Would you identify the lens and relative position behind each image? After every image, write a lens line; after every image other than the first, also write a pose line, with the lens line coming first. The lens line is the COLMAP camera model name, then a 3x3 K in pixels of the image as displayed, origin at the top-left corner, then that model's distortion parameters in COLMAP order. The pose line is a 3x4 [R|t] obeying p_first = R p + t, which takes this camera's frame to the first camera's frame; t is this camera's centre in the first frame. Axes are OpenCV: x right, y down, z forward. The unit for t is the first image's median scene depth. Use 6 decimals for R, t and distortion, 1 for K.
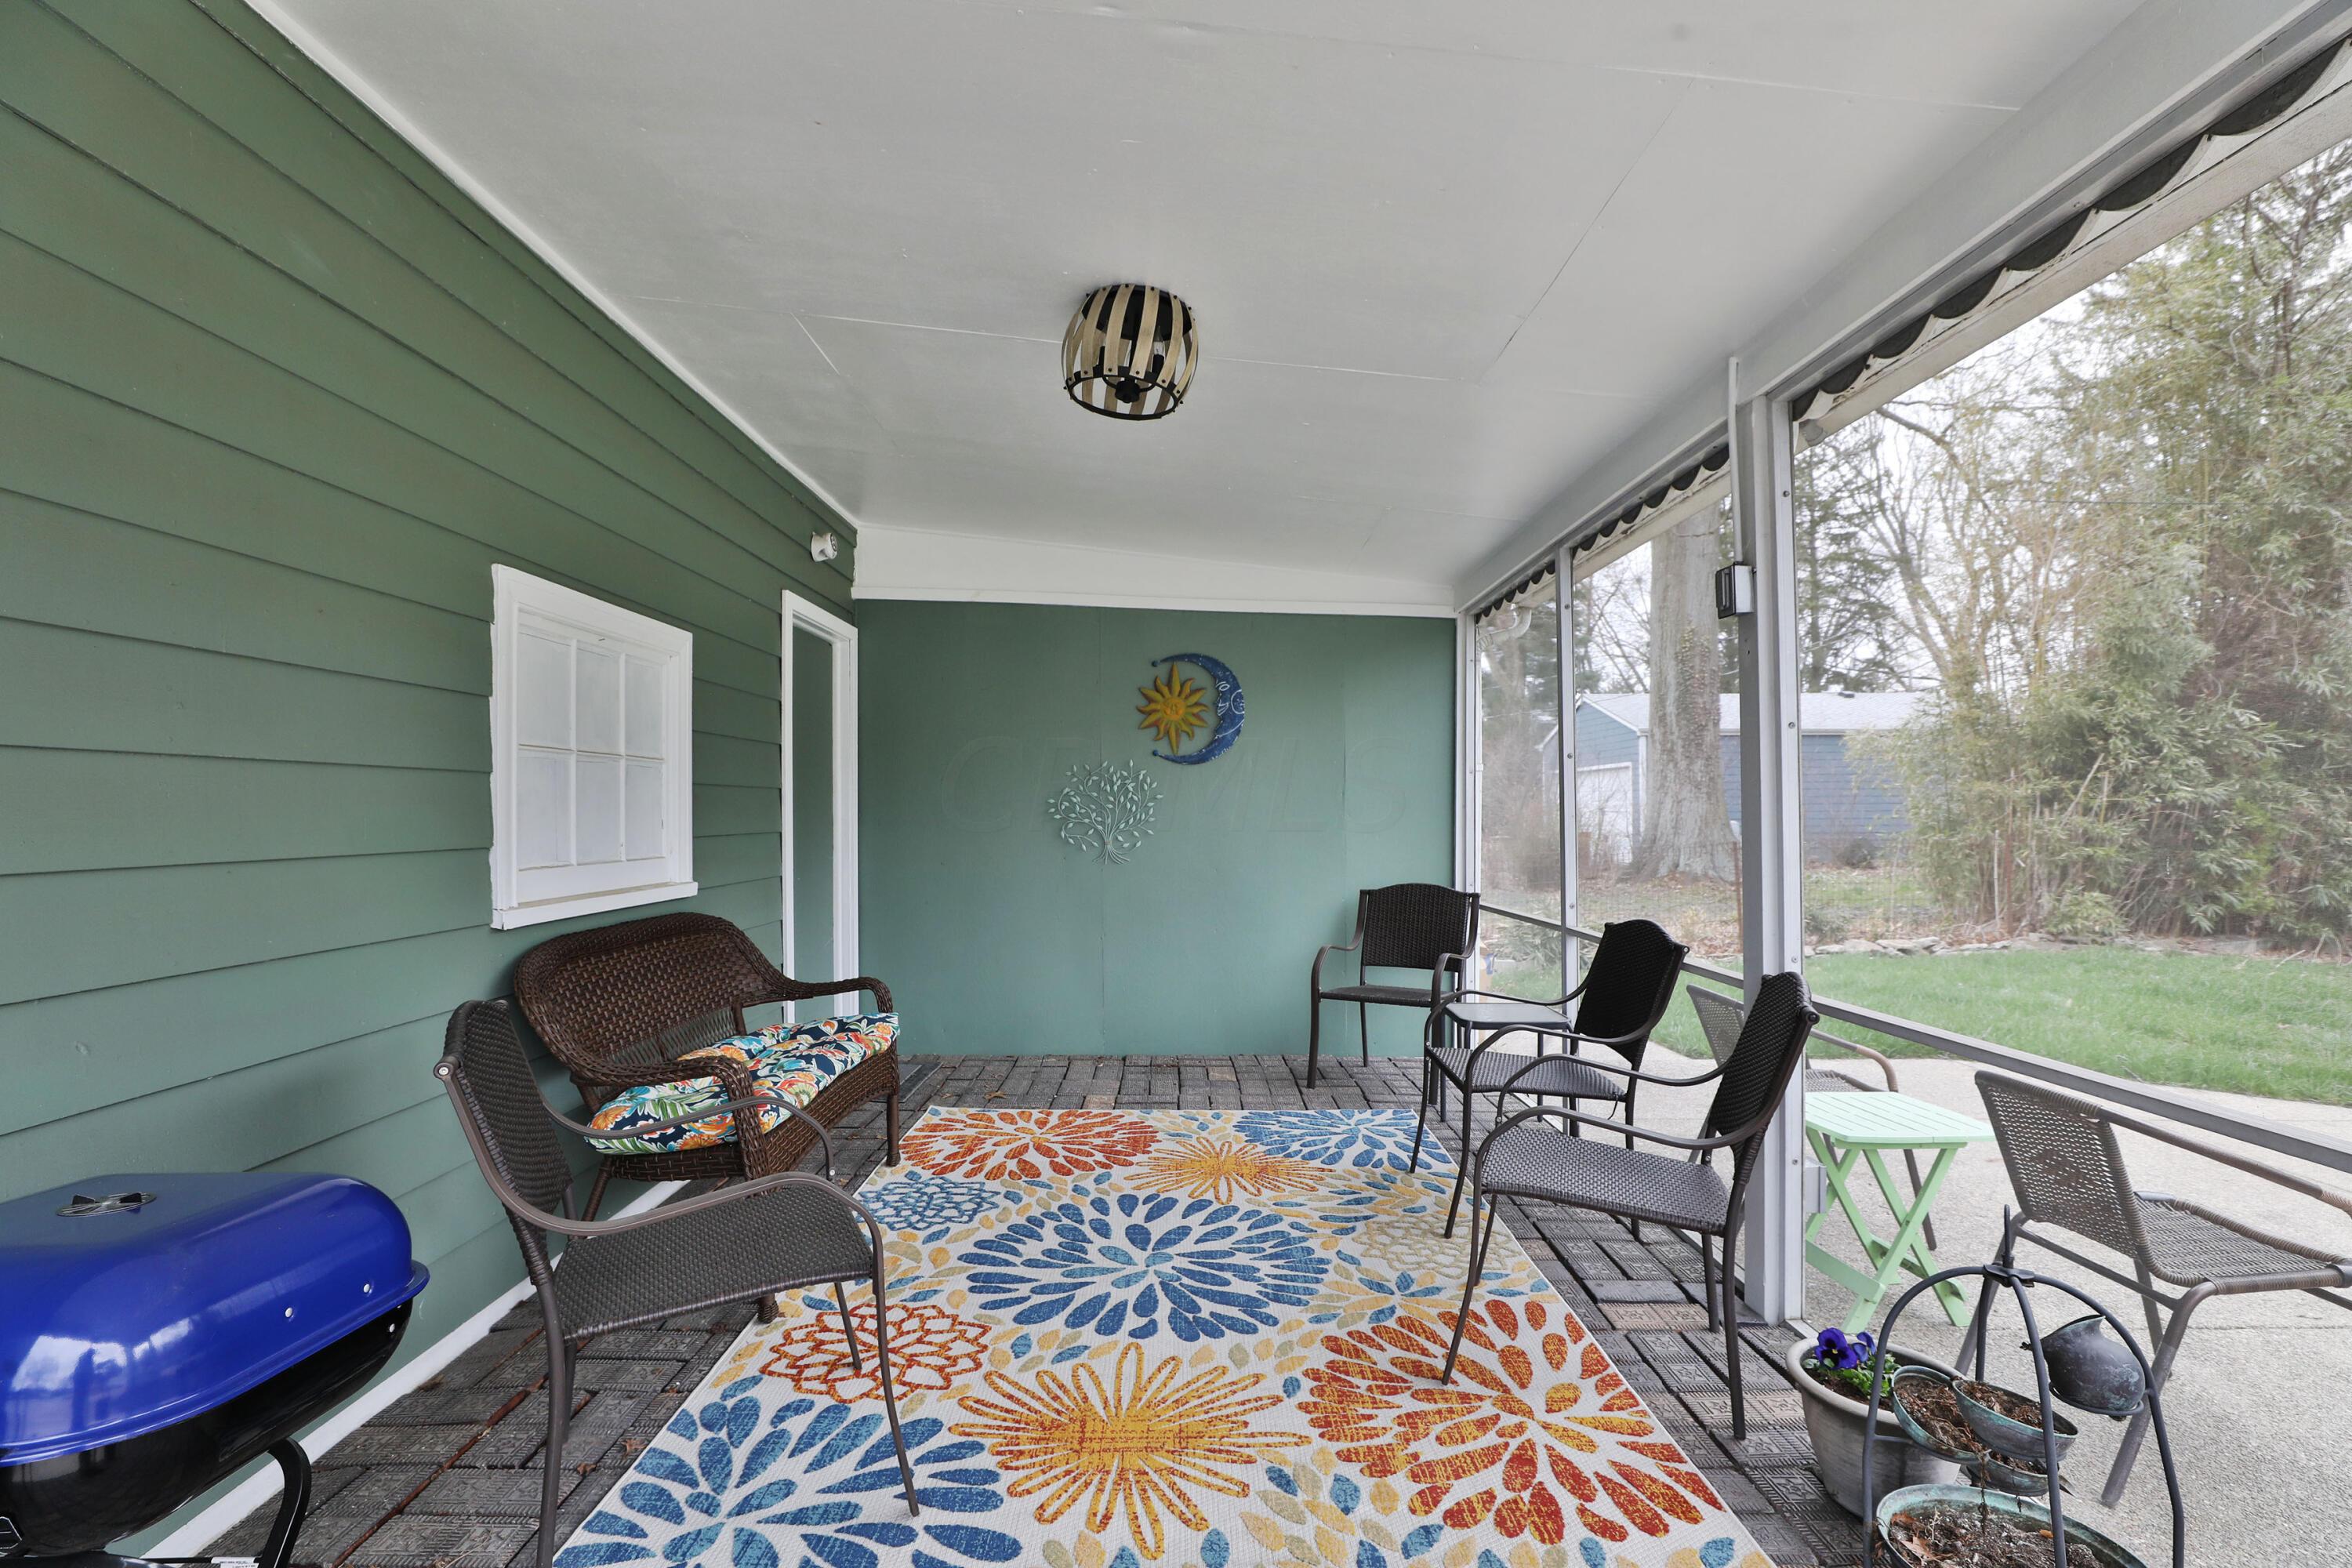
lens RADIAL K [[1068.5, 0, 1179.3], [0, 1068.5, 812.9], [0, 0, 1]] dist [-0.029488, -0.000164]
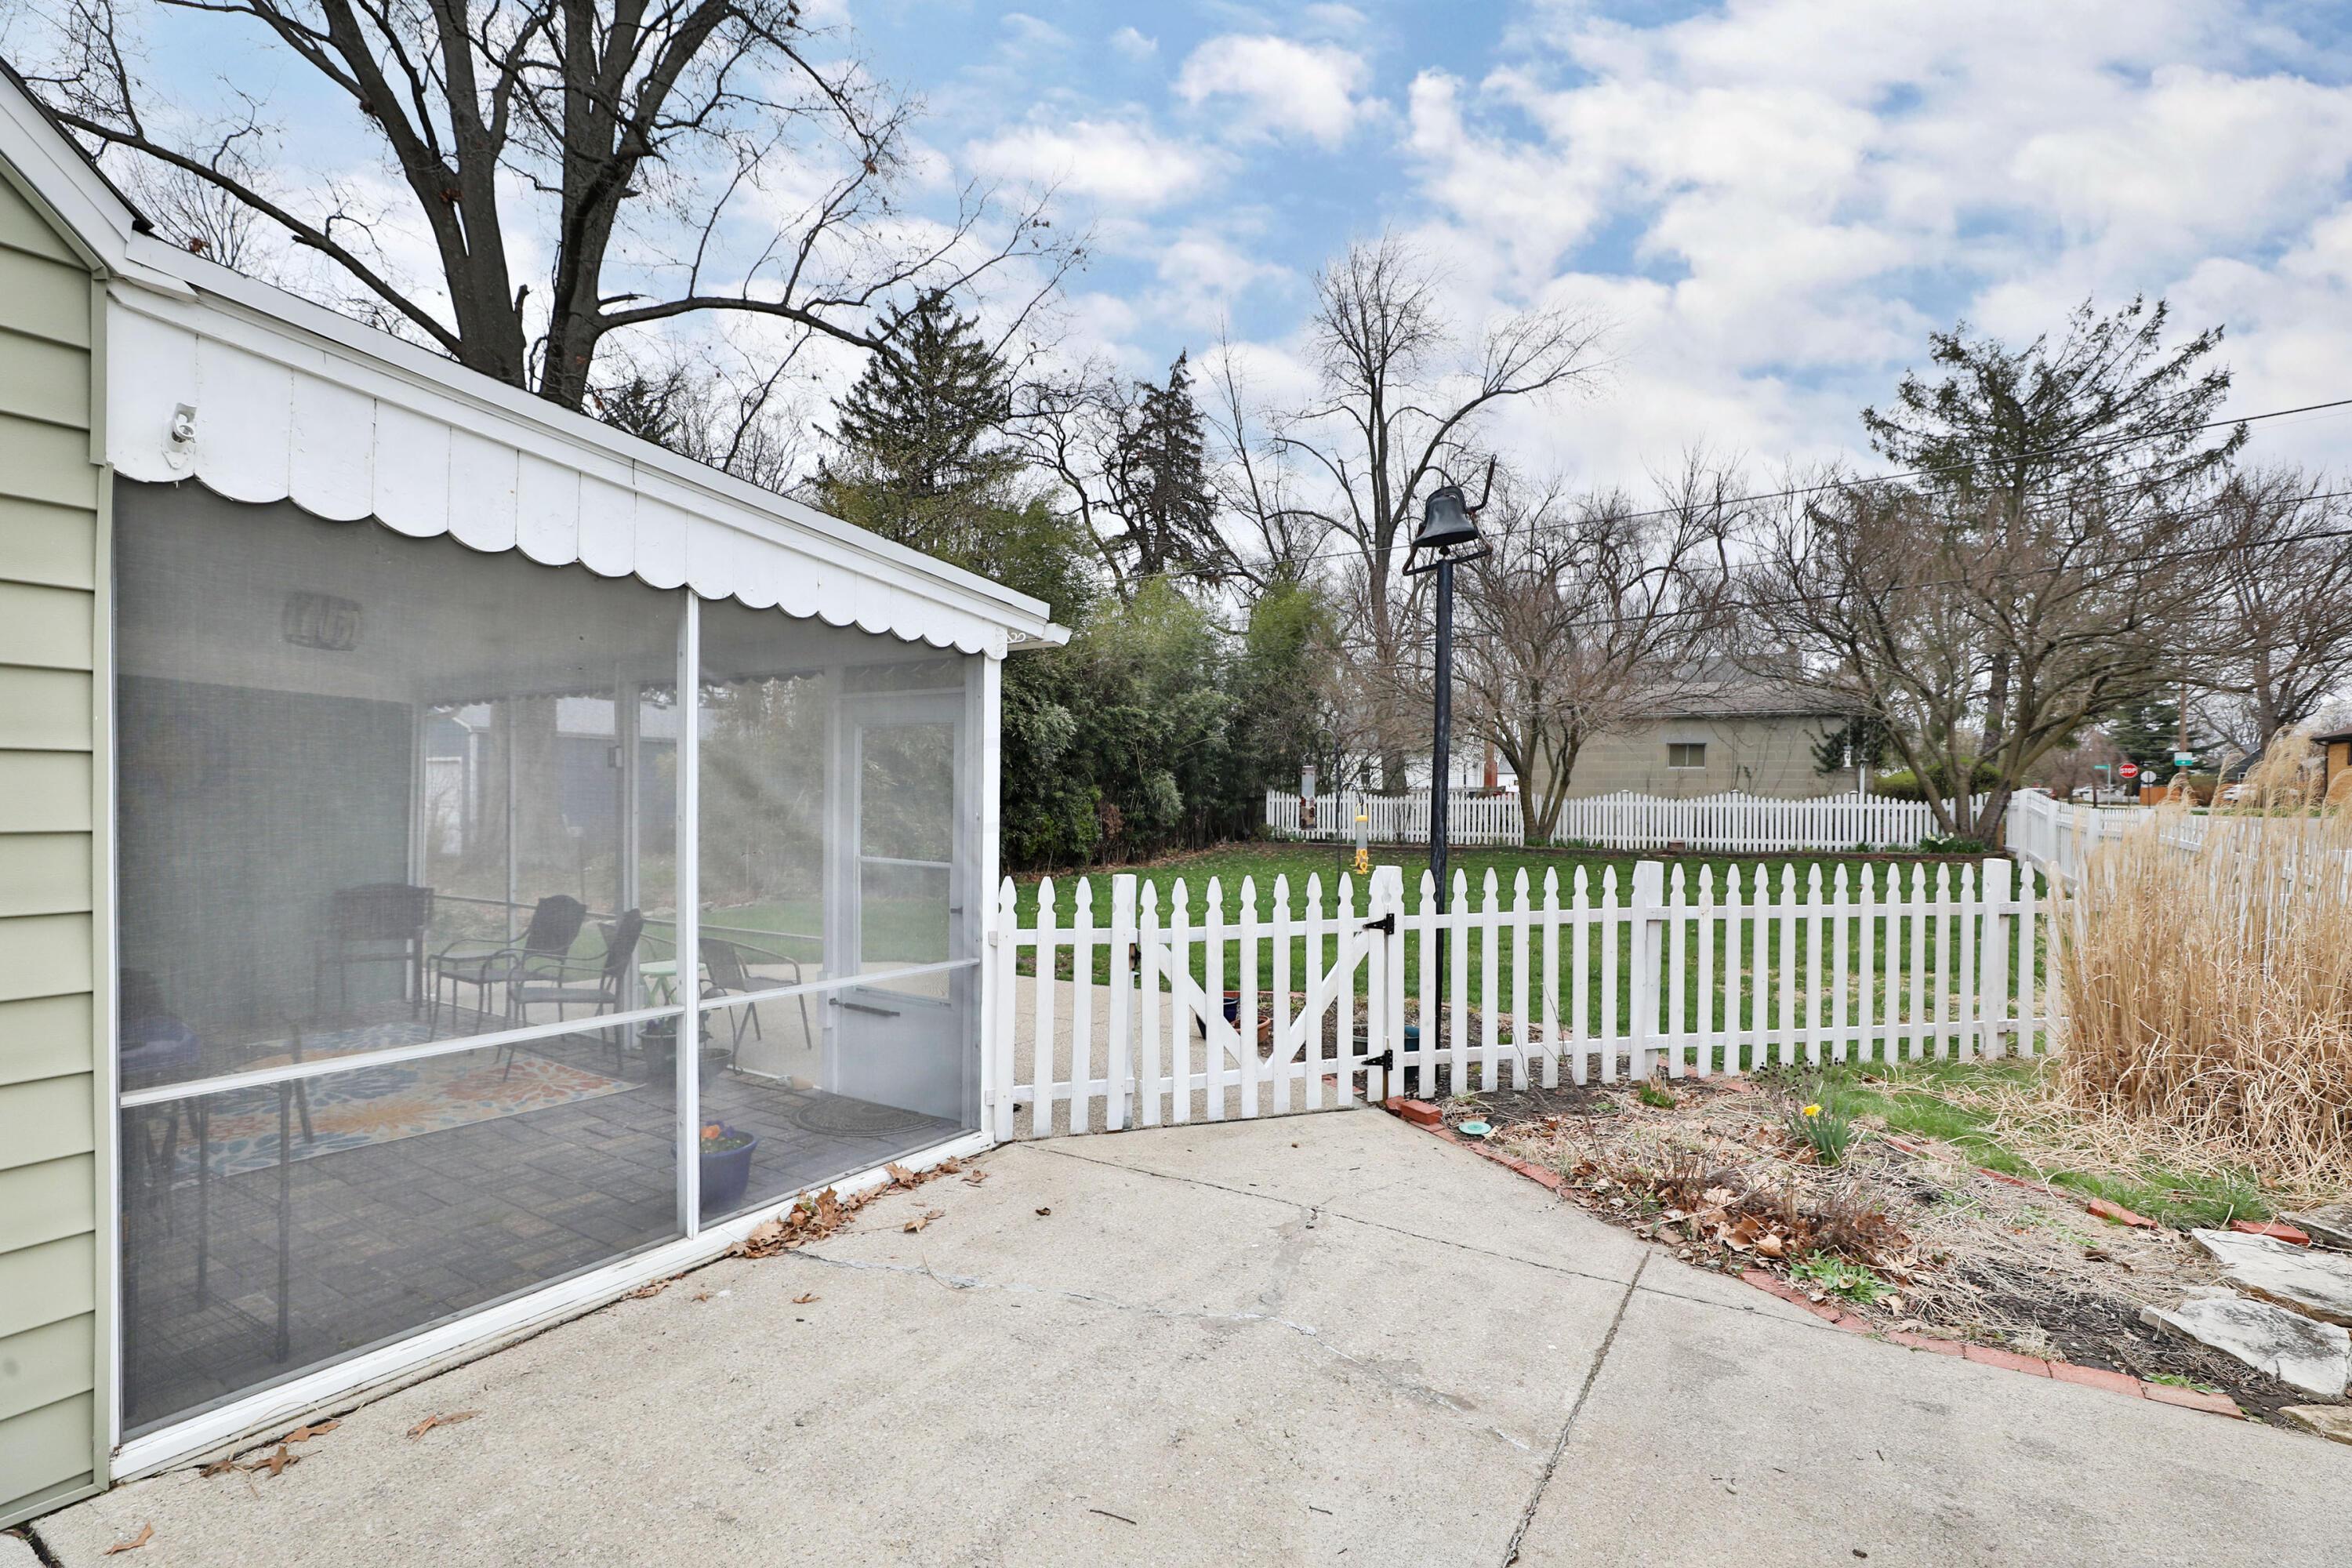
lens RADIAL K [[1090.4, 0, 1180.1], [0, 1090.4, 786.1], [0, 0, 1]] dist [-0.013757, 0.000594]
pose [[0.525683, 0.020091, 0.850443, -0.898549], [-0.017810, 0.999762, -0.012609, -0.130433], [-0.850494, -0.008519, 0.525915, -1.394296]]
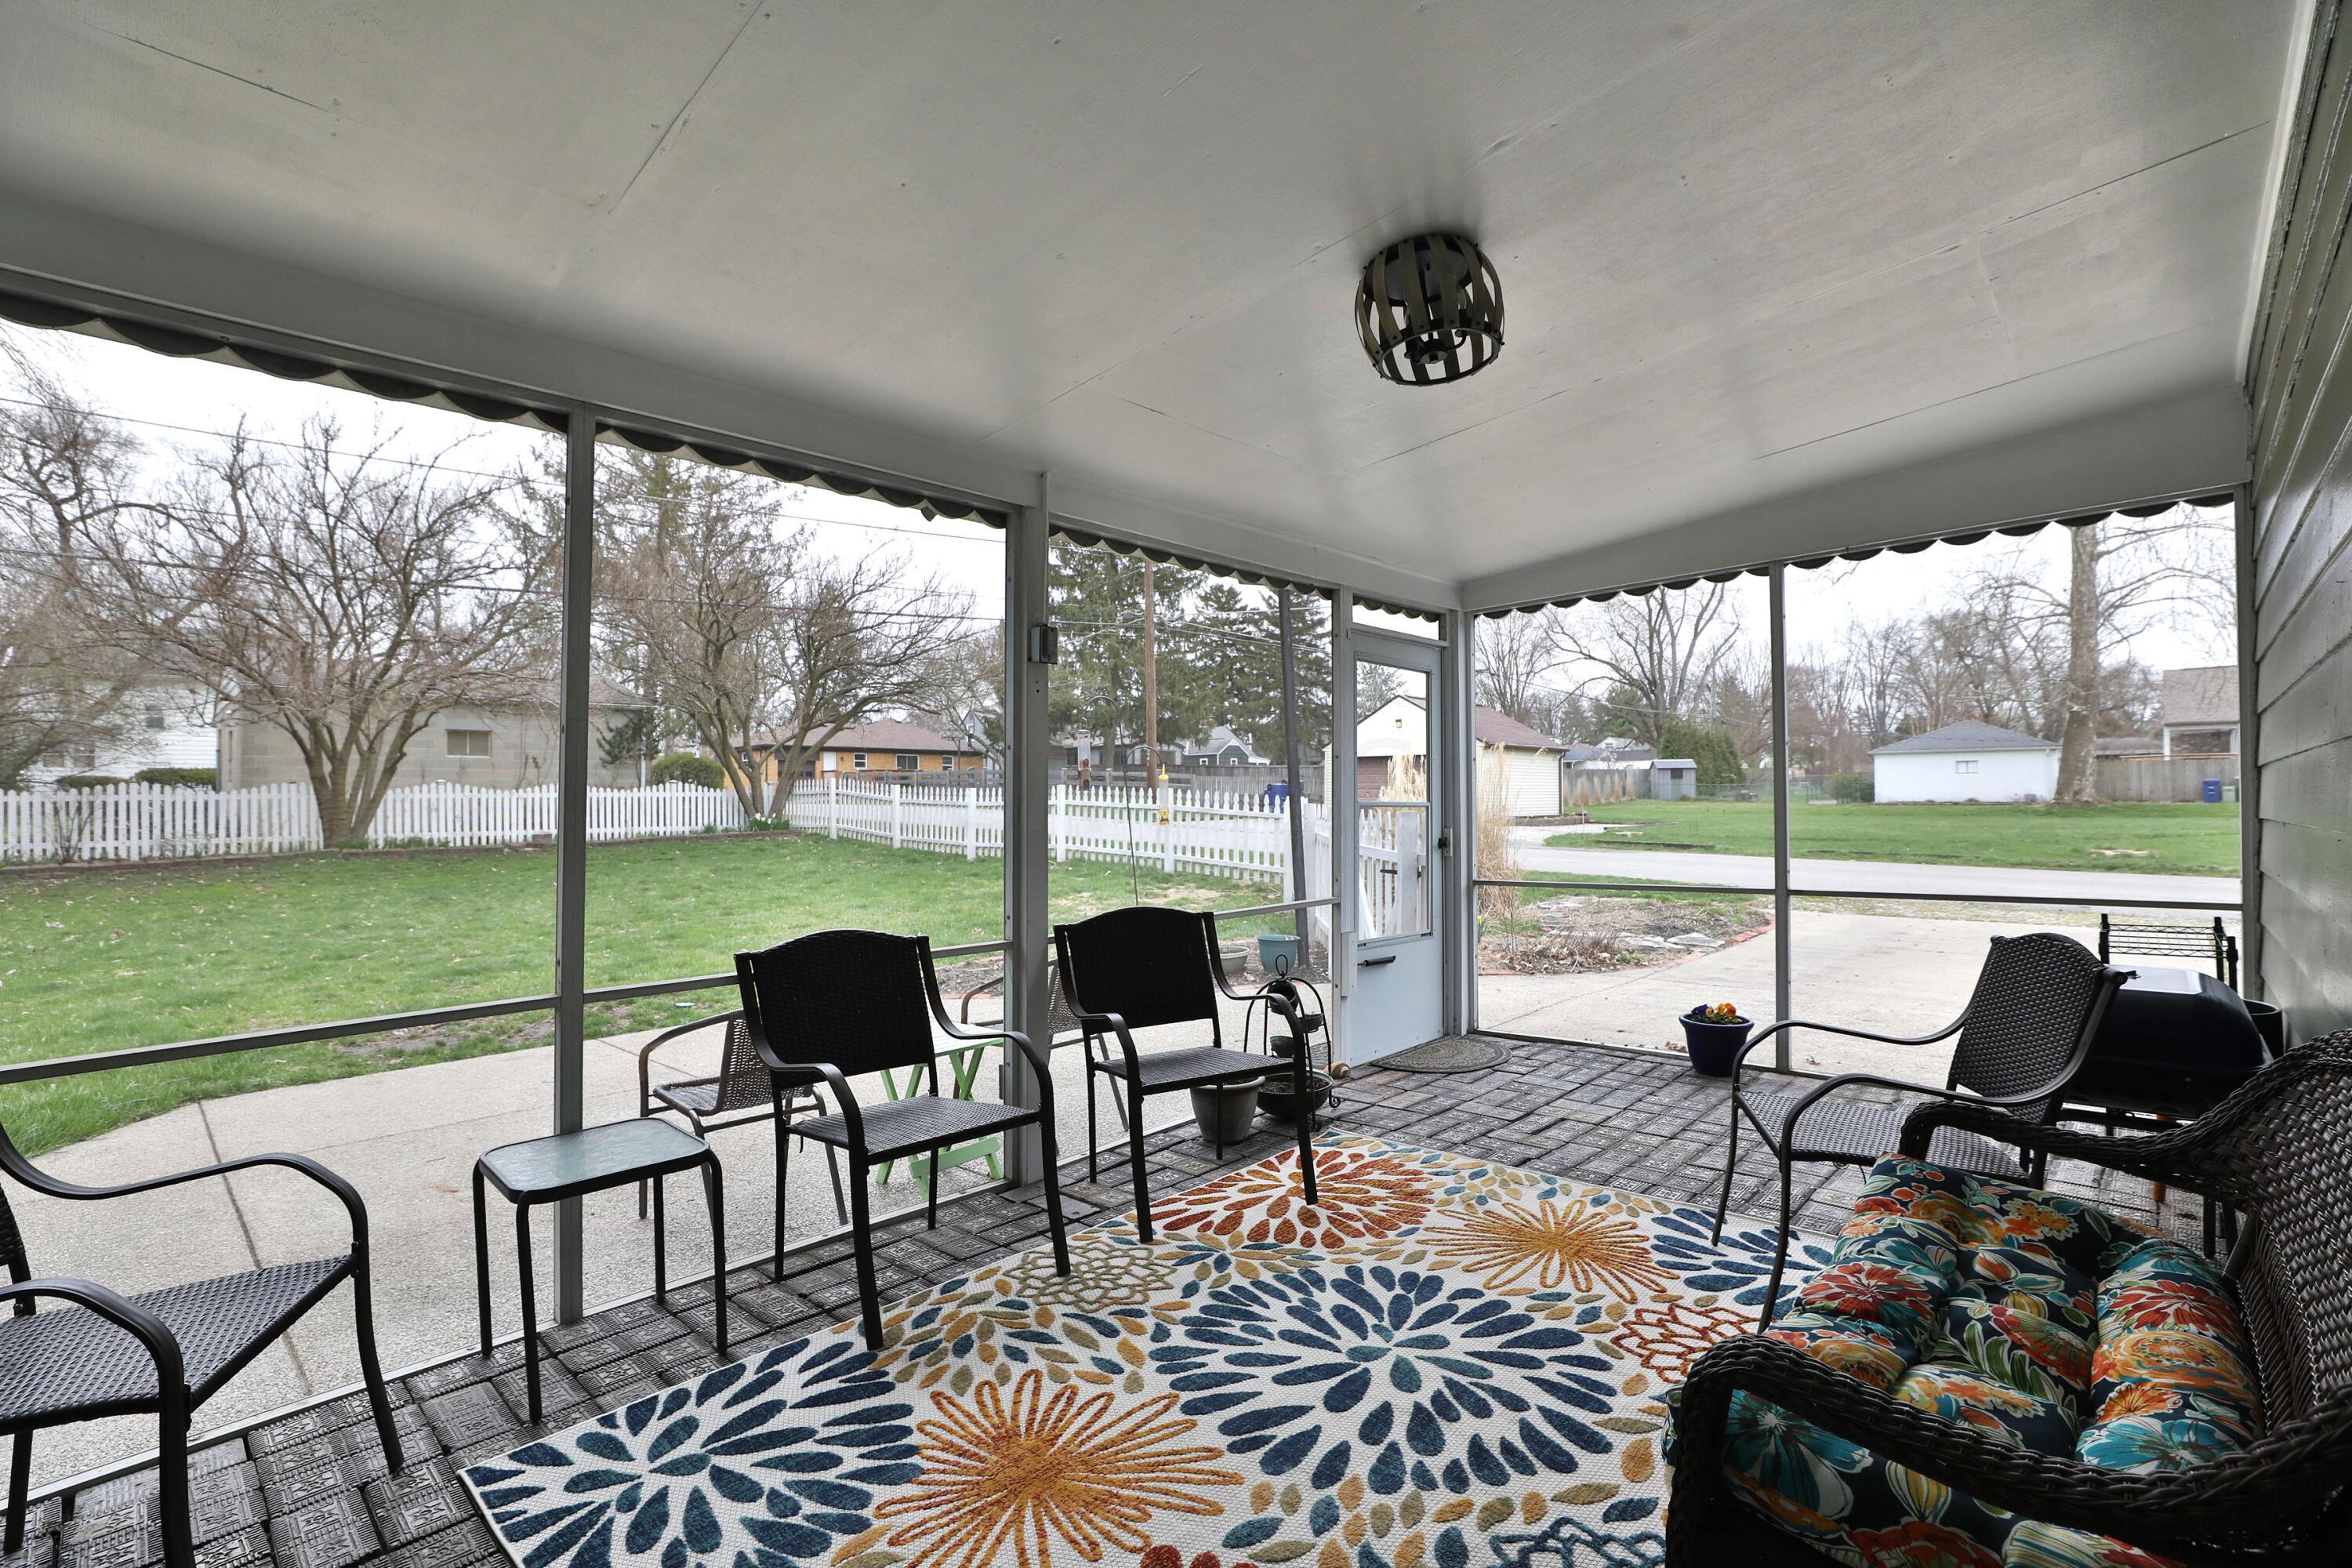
lens RADIAL K [[1090.4, 0, 1180.1], [0, 1090.4, 786.1], [0, 0, 1]] dist [-0.013757, 0.000594]
pose [[-0.730249, 0.025913, 0.682689, -0.523375], [0.013938, 0.999638, -0.023034, 0.002229], [-0.683039, -0.007305, -0.730346, 1.805123]]
